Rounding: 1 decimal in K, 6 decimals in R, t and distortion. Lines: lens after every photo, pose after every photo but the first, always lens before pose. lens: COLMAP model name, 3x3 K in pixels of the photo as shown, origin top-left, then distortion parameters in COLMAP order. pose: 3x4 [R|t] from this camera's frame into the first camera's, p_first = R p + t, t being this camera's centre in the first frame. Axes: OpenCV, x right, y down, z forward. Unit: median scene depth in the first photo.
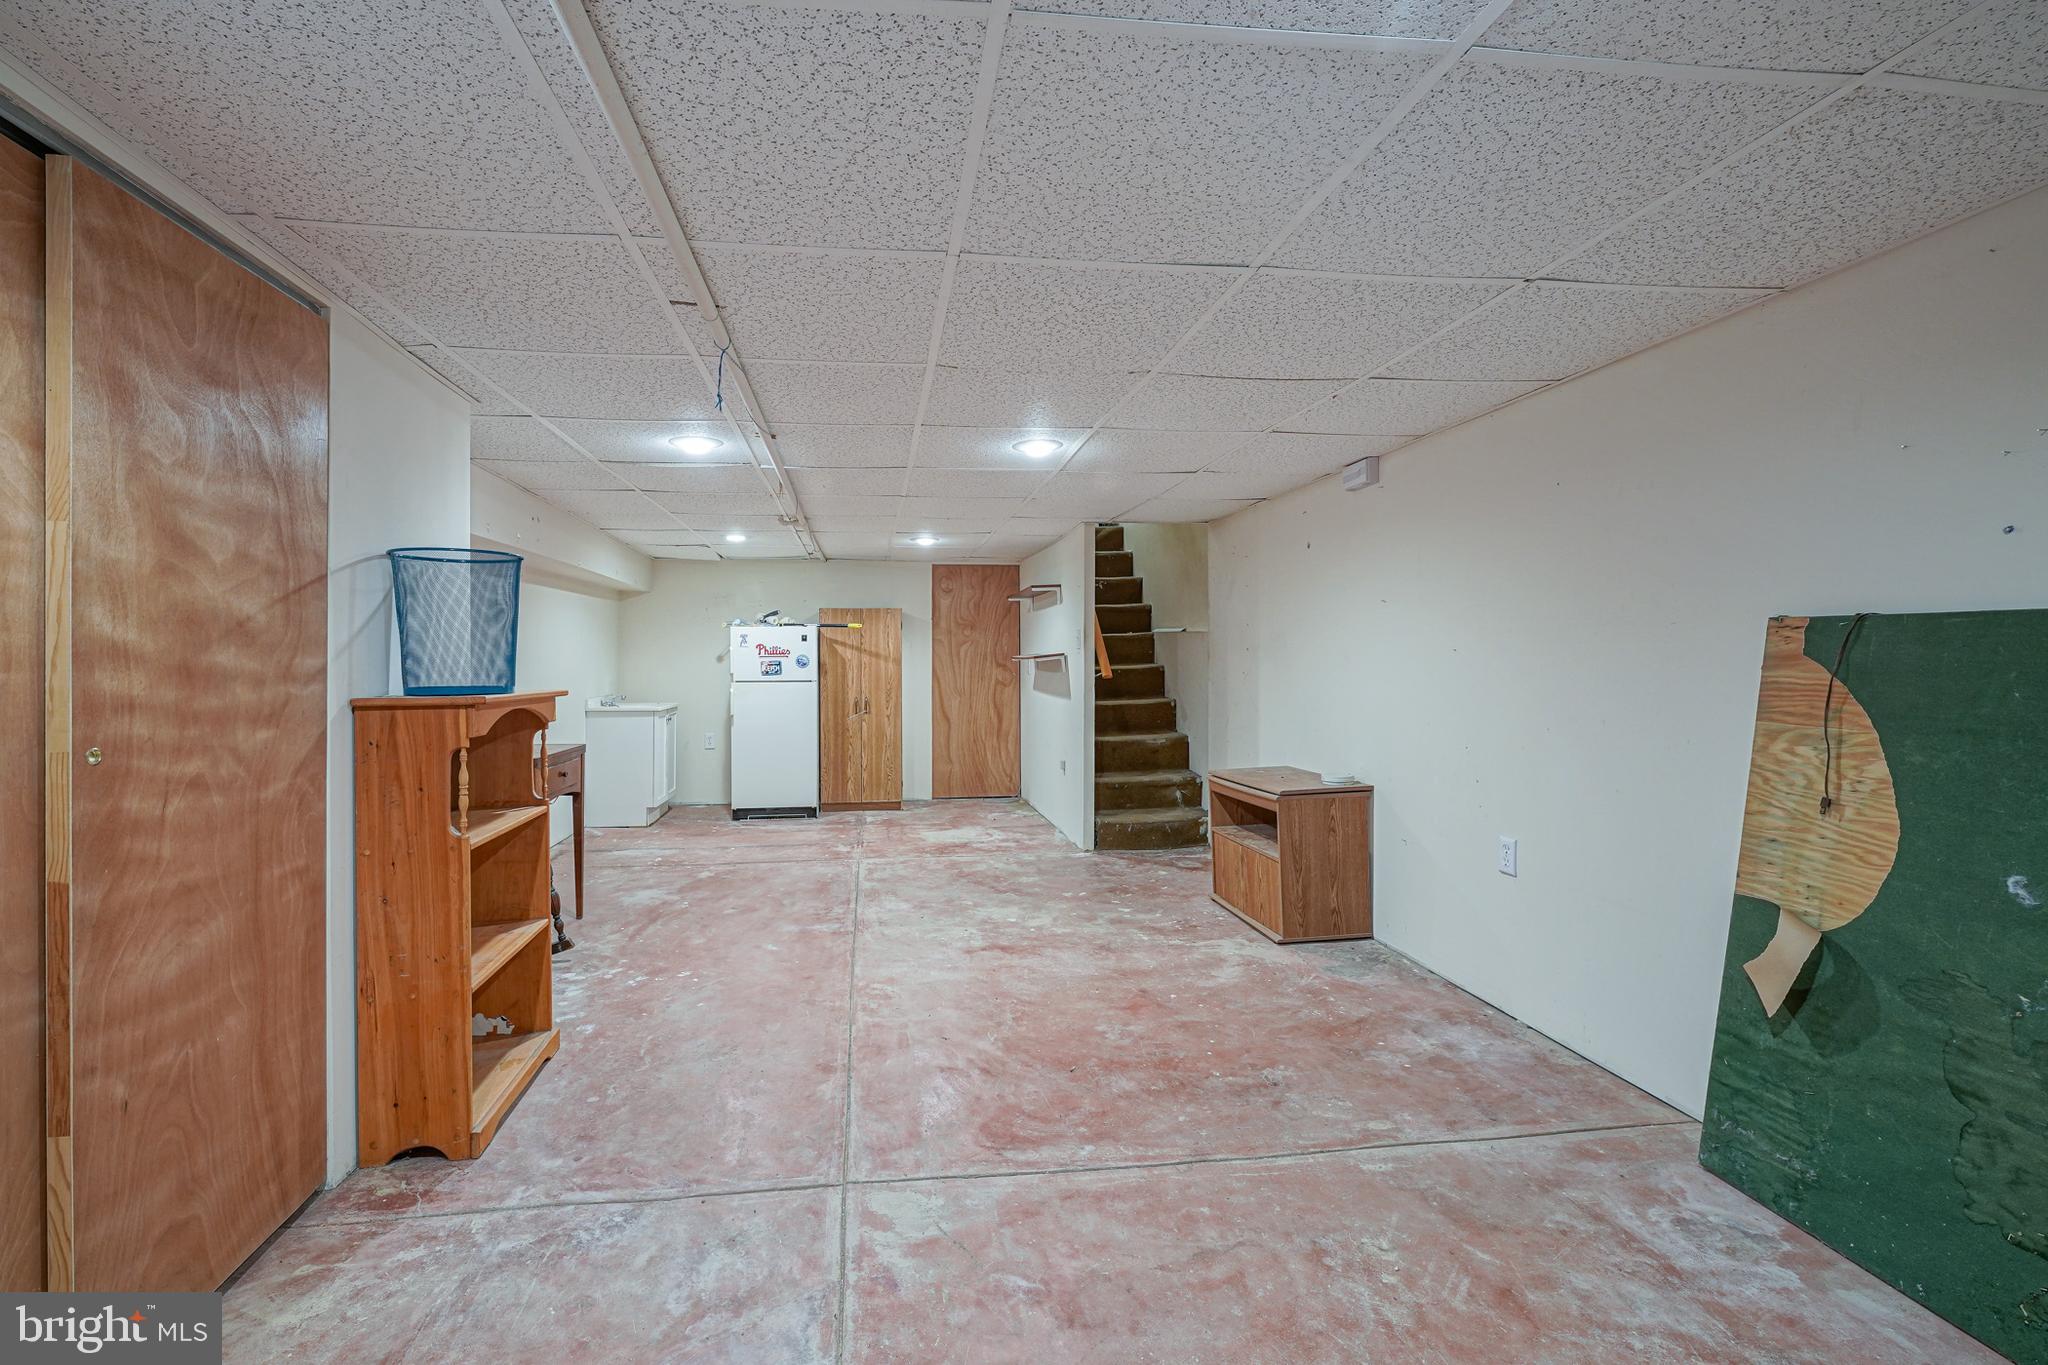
lens RADIAL K [[821.1, 0, 1017.9], [0, 821.1, 678.0], [0, 0, 1]] dist [-0.001696, 0.000518]
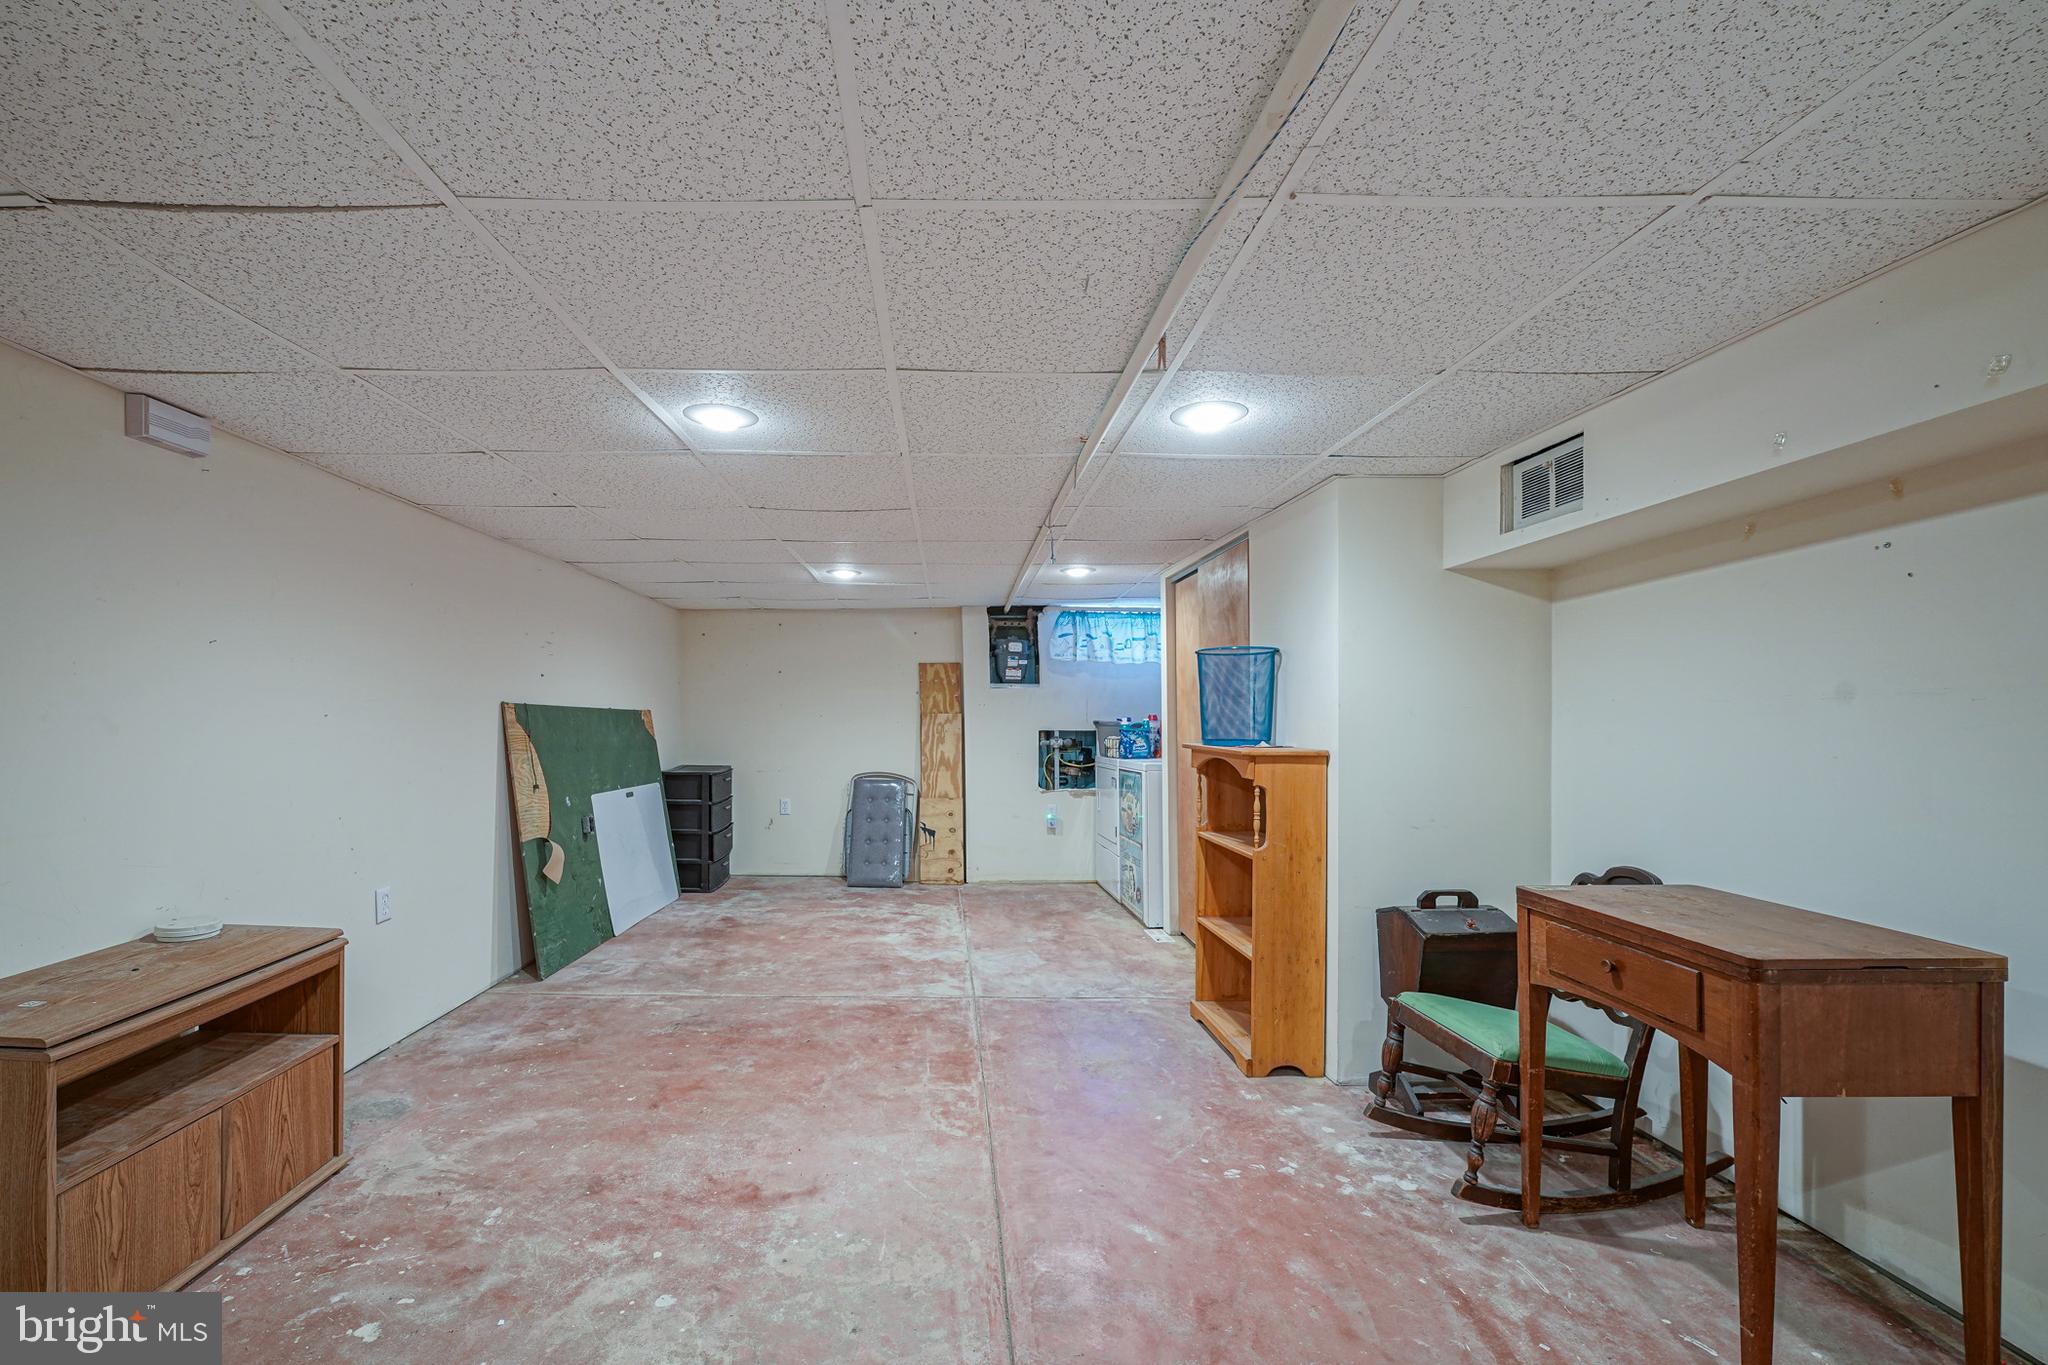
lens RADIAL K [[821.1, 0, 1026.5], [0, 821.1, 695.6], [0, 0, 1]] dist [-0.001696, 0.000518]
pose [[-0.996473, 0.007138, 0.083607, -0.335571], [0.006944, 0.999972, -0.002611, -0.049606], [-0.083623, -0.002021, -0.996495, 1.953223]]
